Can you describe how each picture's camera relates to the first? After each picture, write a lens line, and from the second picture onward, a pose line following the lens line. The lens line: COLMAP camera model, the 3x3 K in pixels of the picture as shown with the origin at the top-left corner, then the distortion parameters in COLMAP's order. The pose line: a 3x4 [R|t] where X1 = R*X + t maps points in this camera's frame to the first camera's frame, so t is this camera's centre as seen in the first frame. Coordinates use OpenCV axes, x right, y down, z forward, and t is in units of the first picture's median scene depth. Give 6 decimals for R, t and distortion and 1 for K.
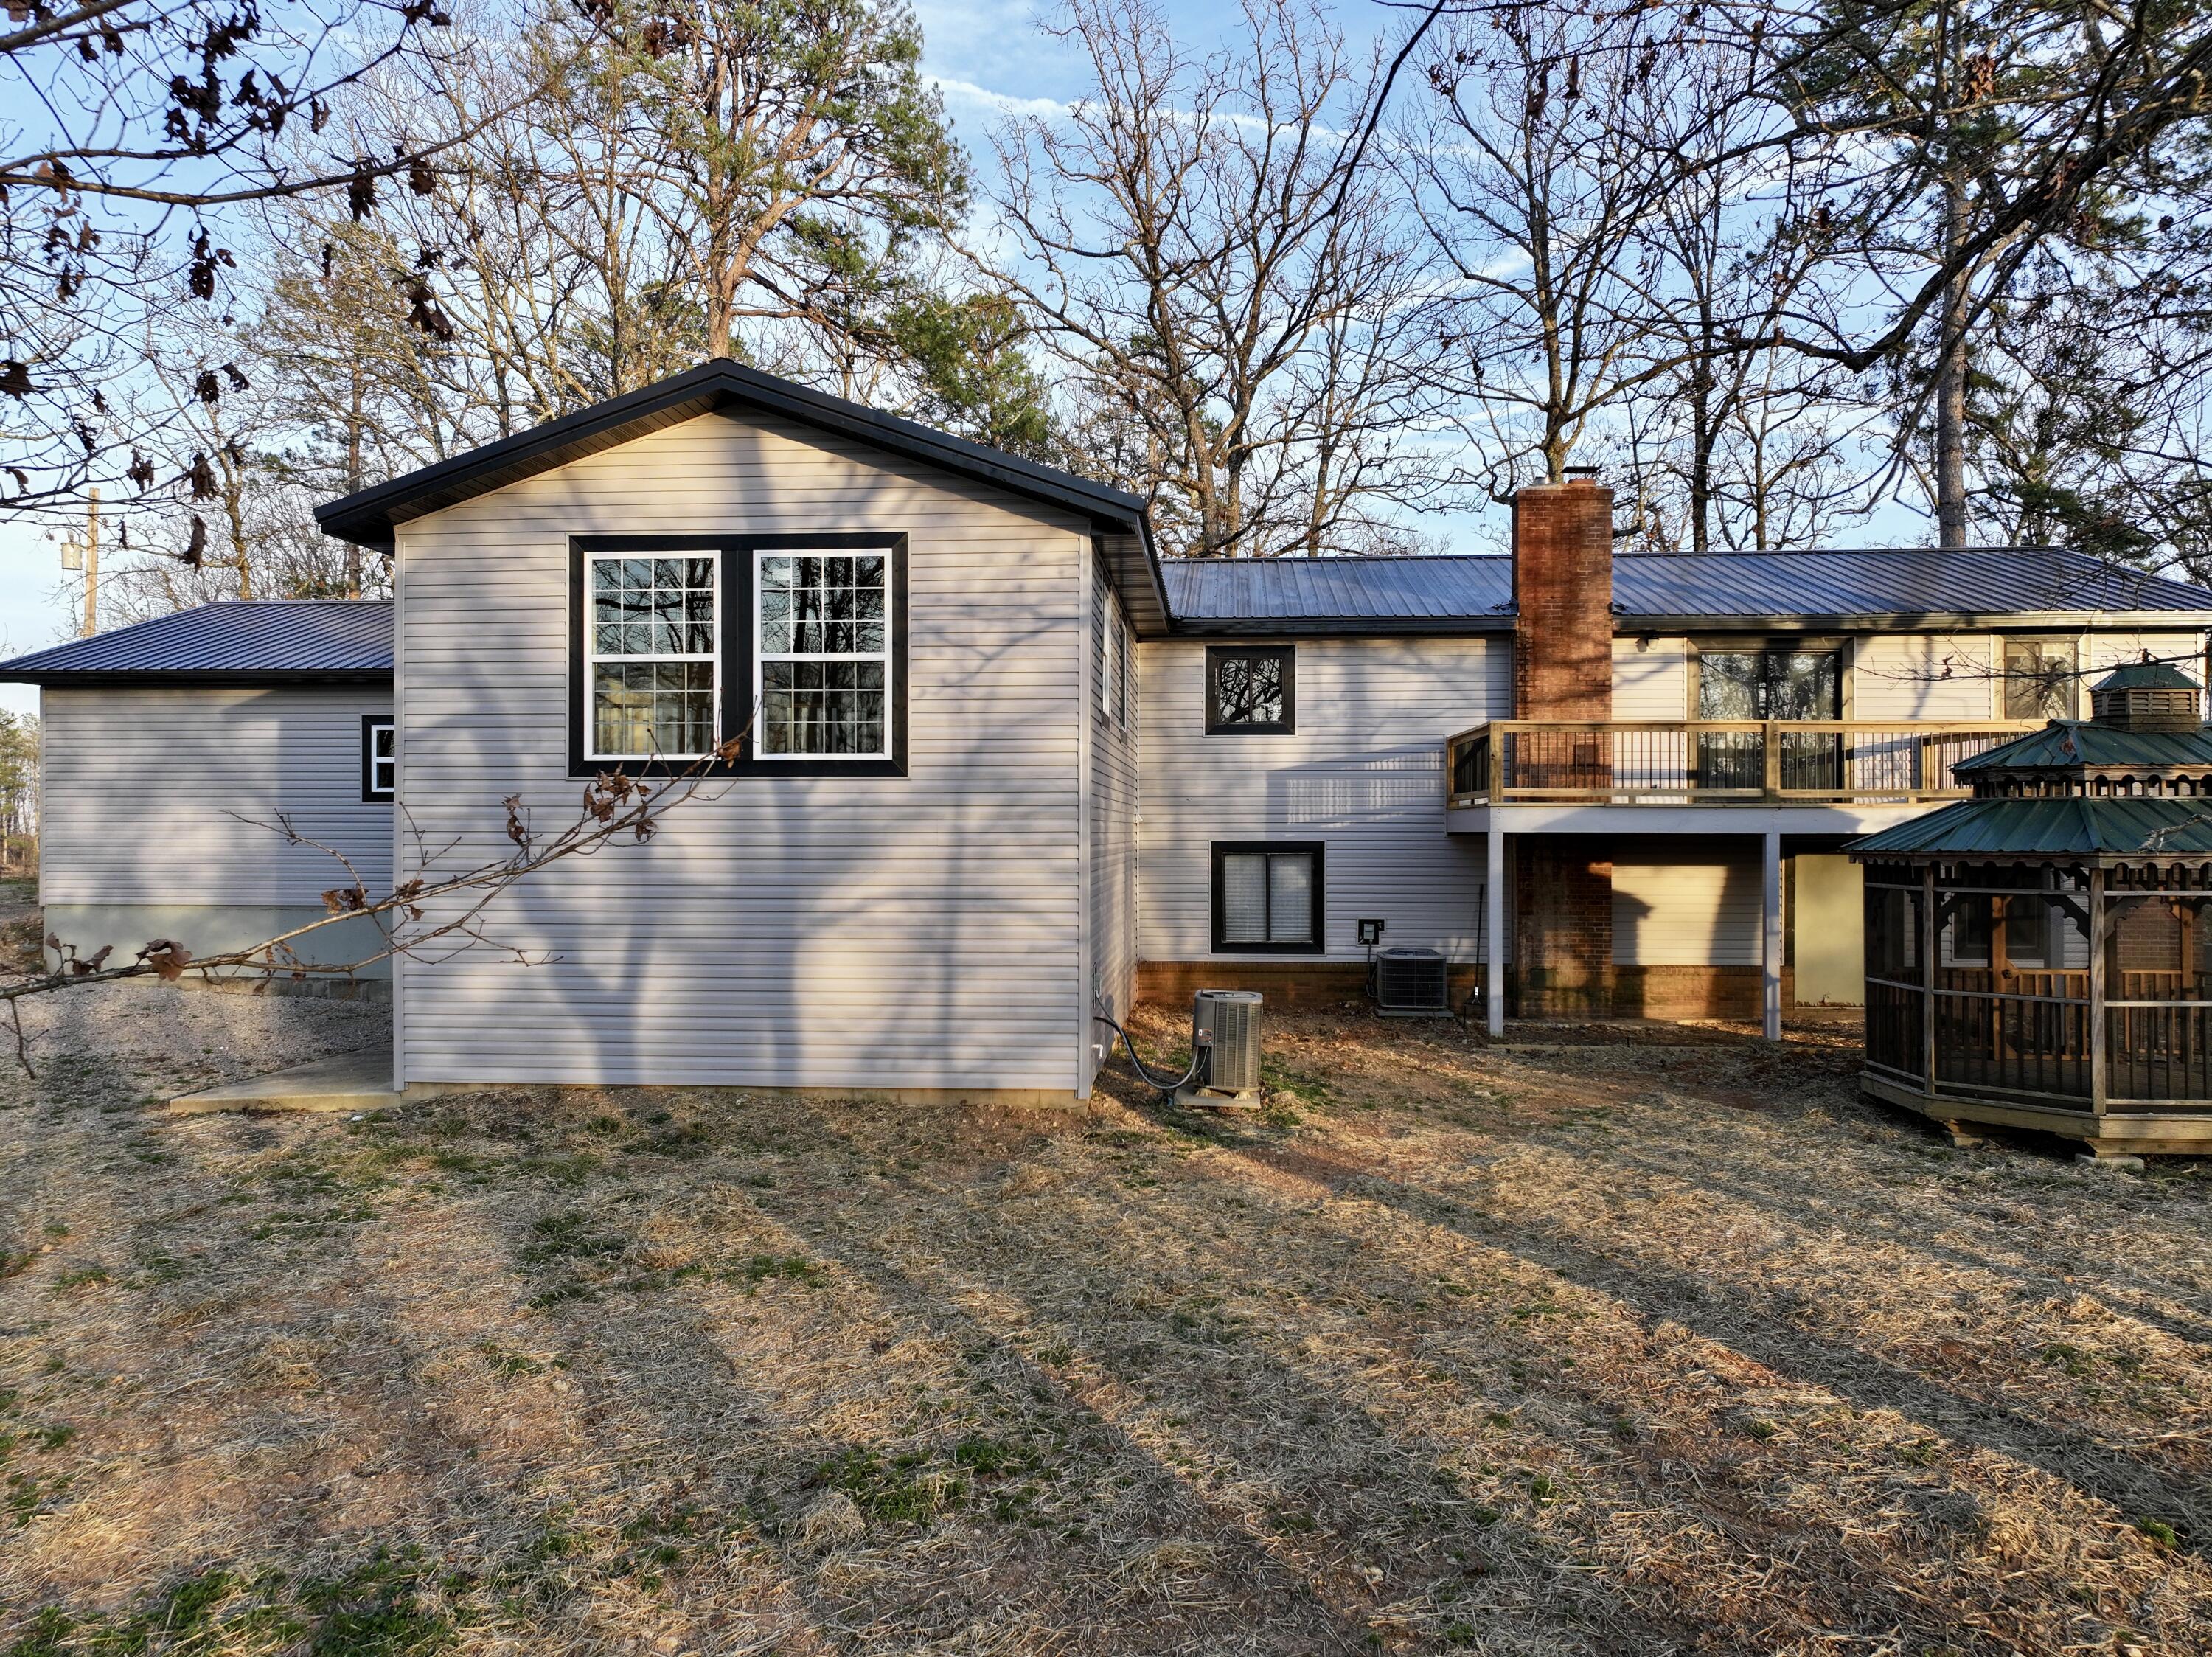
lens RADIAL K [[1564.4, 0, 1120.4], [0, 1564.4, 822.8], [0, 0, 1]] dist [0.011106, 0.001992]
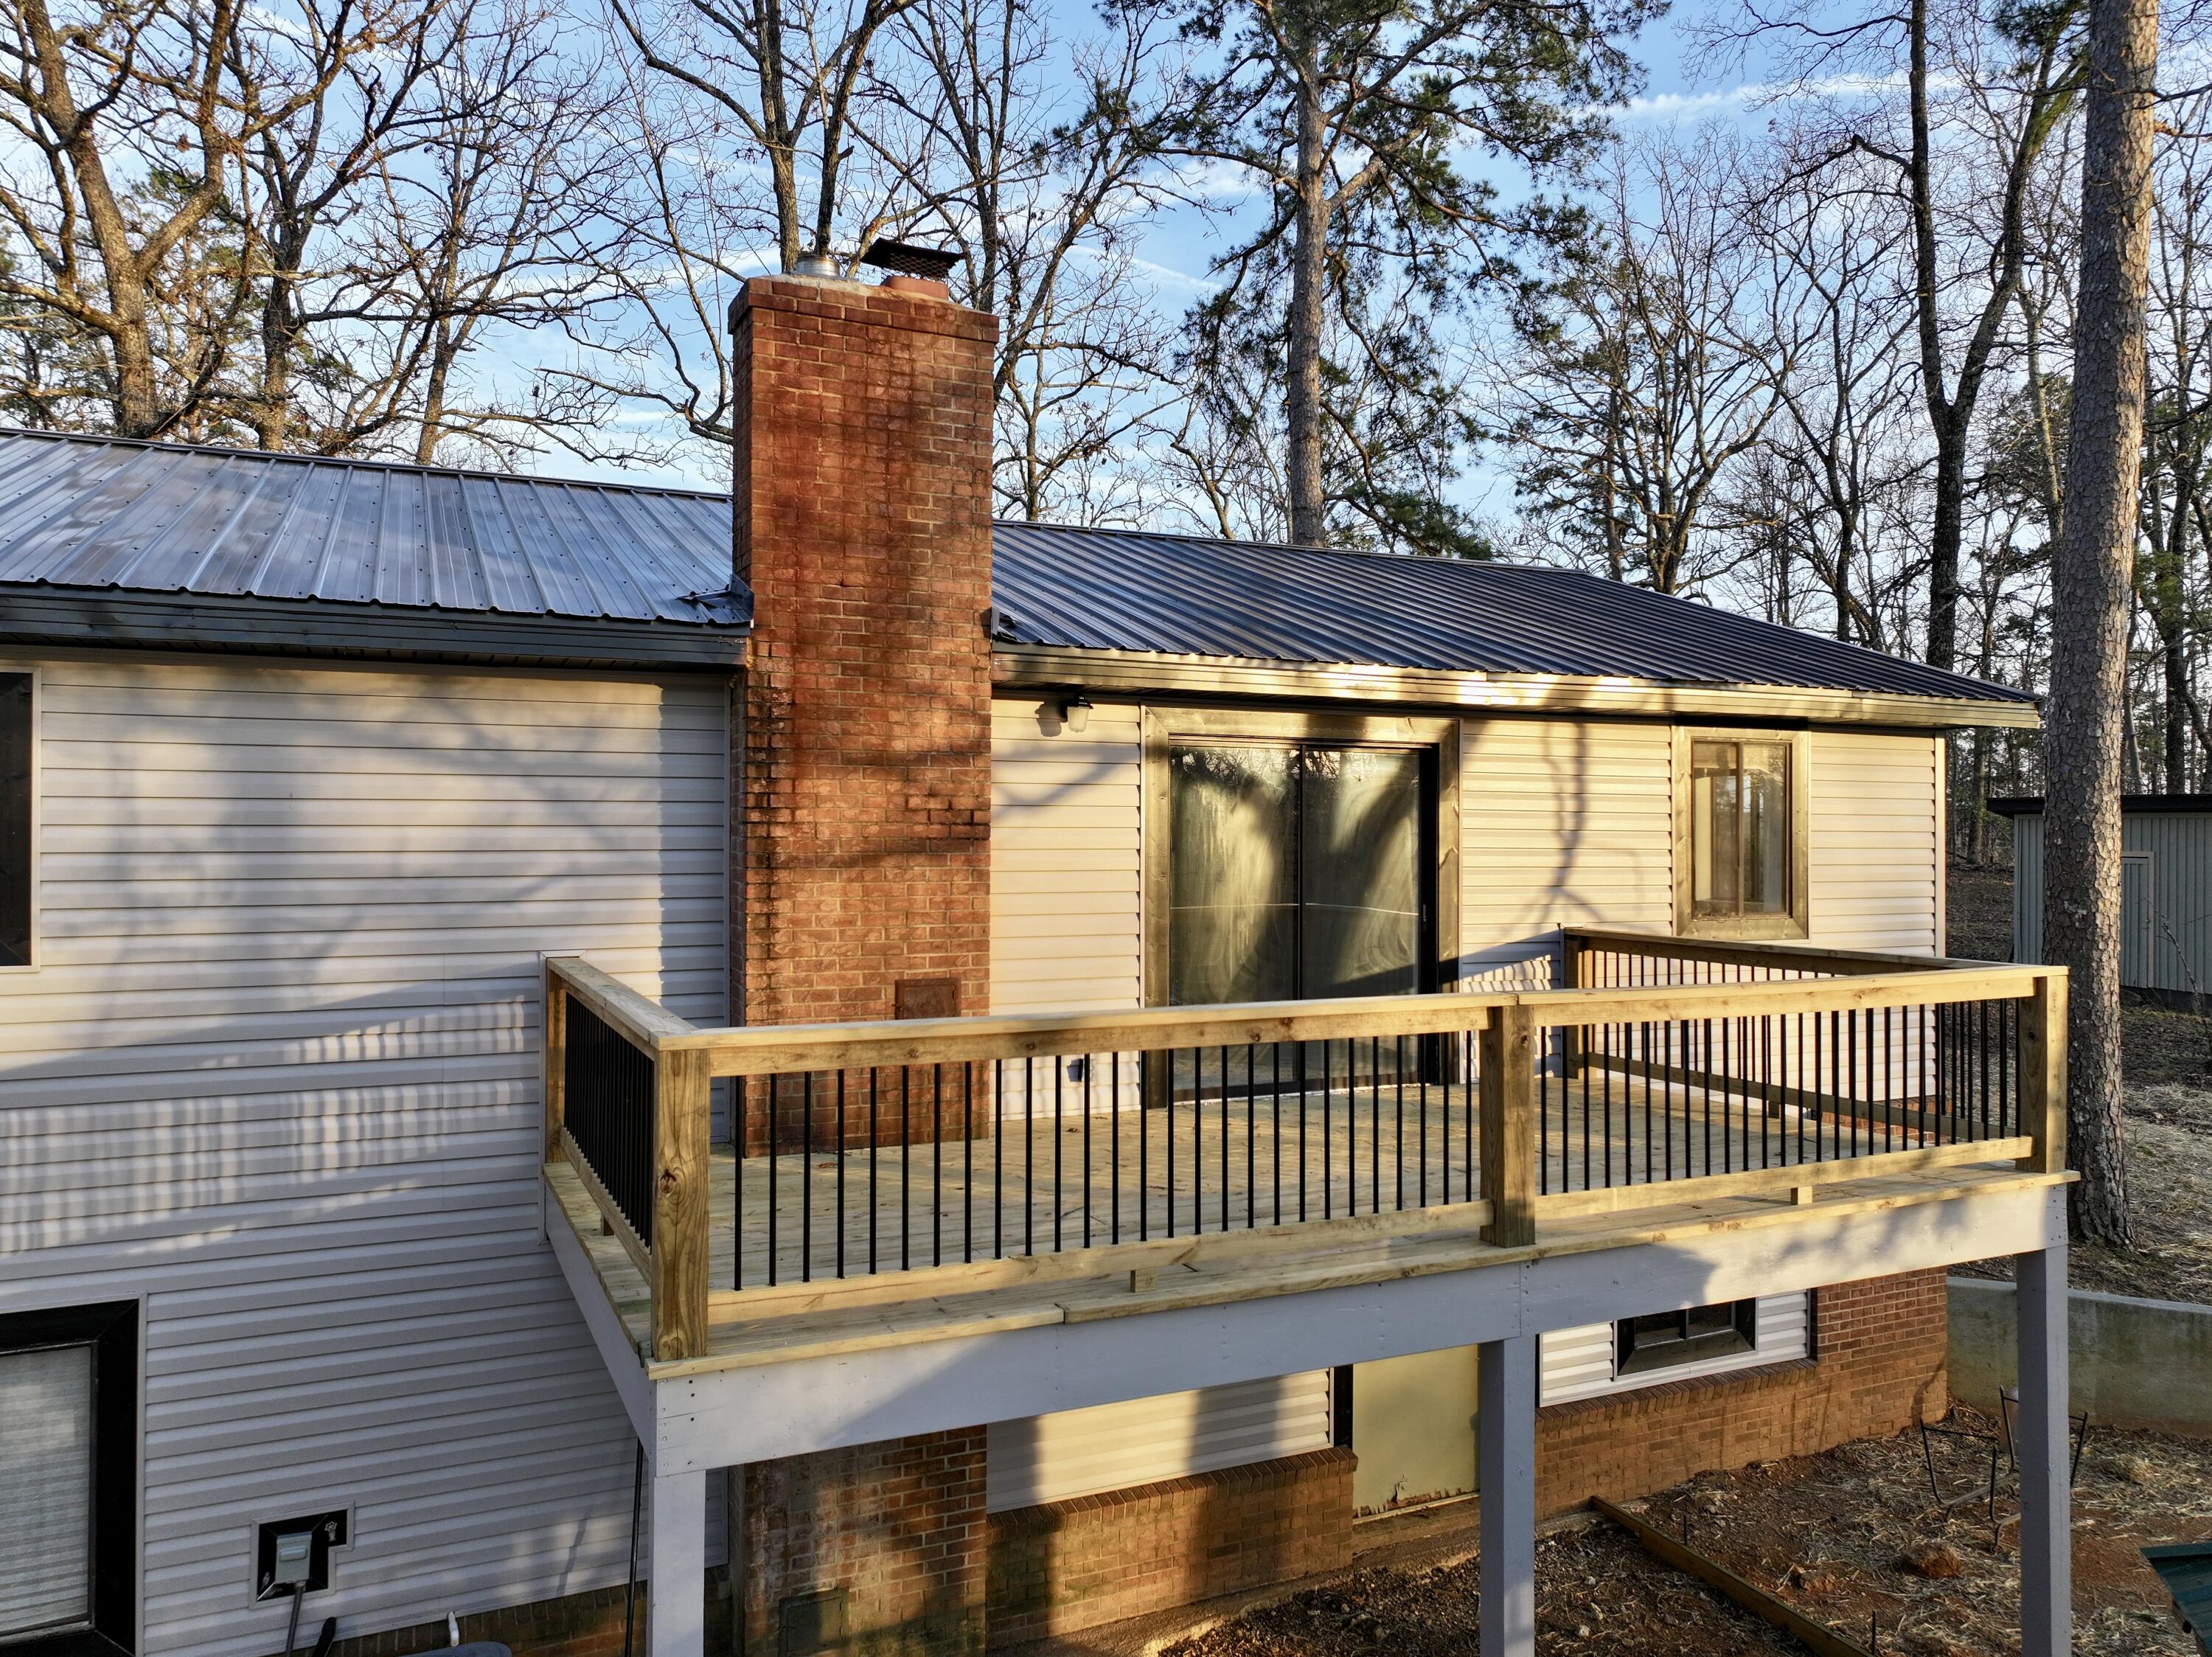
lens RADIAL K [[1564.4, 0, 1114.3], [0, 1564.4, 813.2], [0, 0, 1]] dist [0.011106, 0.001992]
pose [[0.880039, 0.006809, 0.474853, 0.152480], [-0.004069, 0.999969, -0.006798, -0.084986], [-0.474884, 0.004050, 0.880039, 0.626900]]
